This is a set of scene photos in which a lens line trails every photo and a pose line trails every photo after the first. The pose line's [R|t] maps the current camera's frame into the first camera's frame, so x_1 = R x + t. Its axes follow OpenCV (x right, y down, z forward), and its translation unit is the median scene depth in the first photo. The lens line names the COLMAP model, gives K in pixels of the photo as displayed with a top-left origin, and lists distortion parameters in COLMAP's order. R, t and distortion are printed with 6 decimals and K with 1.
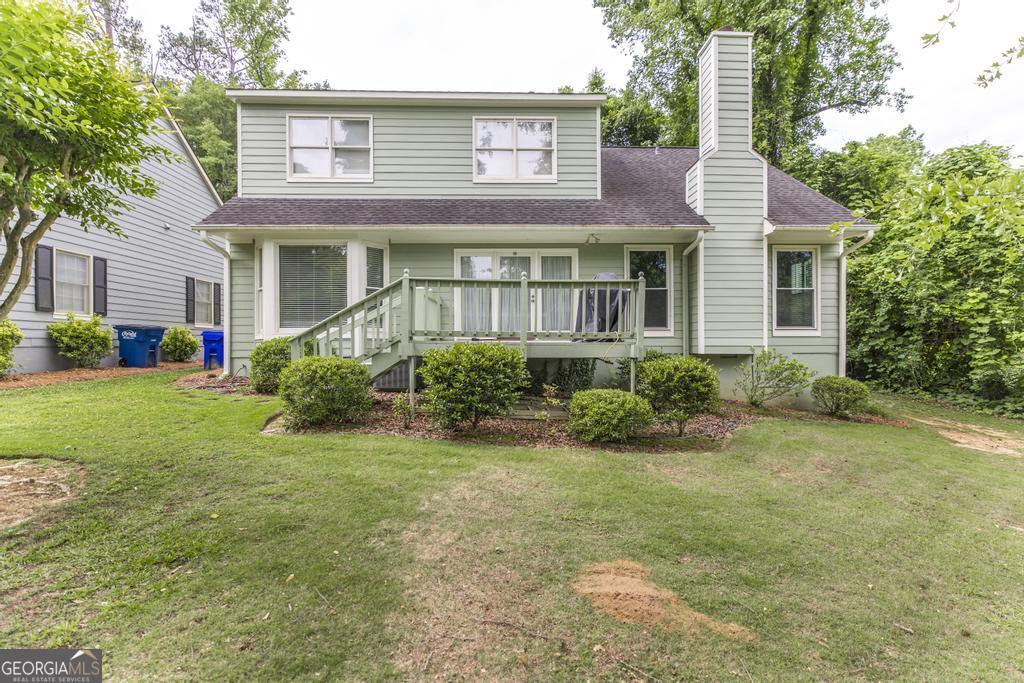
lens RADIAL K [[443.2, 0, 512.0], [0, 443.2, 341.5], [0, 0, 1]] dist [-0.000790, -0.000101]
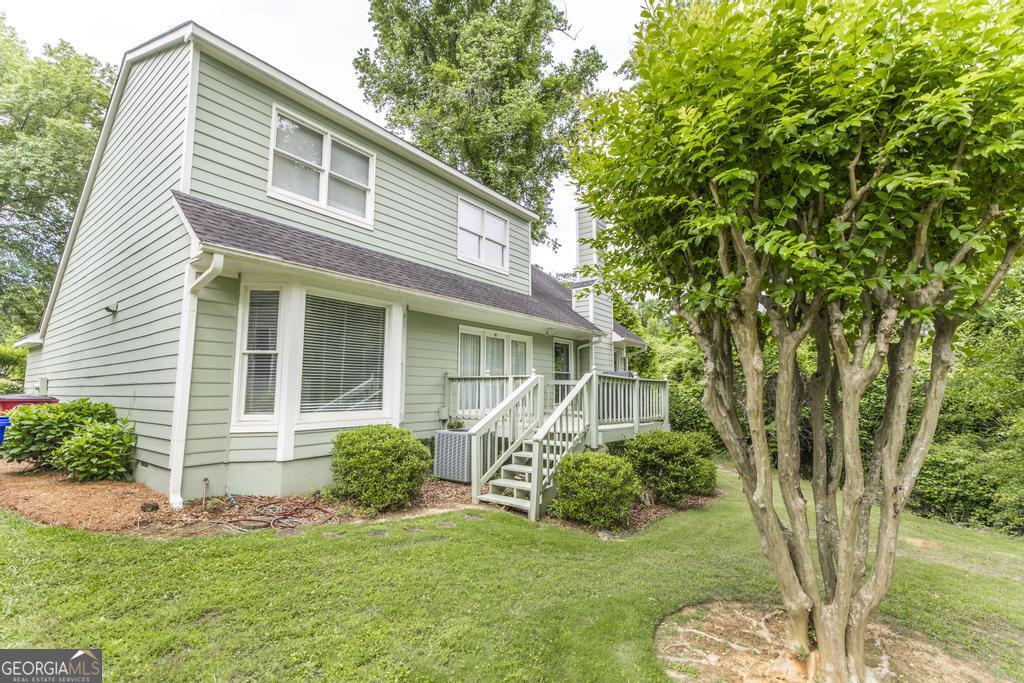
lens RADIAL K [[443.2, 0, 512.0], [0, 443.2, 341.5], [0, 0, 1]] dist [-0.000790, -0.000101]
pose [[0.636324, 0.093115, 0.765782, -0.776700], [-0.014483, 0.993955, -0.108825, -0.065660], [-0.771286, 0.058157, 0.633826, 0.284931]]
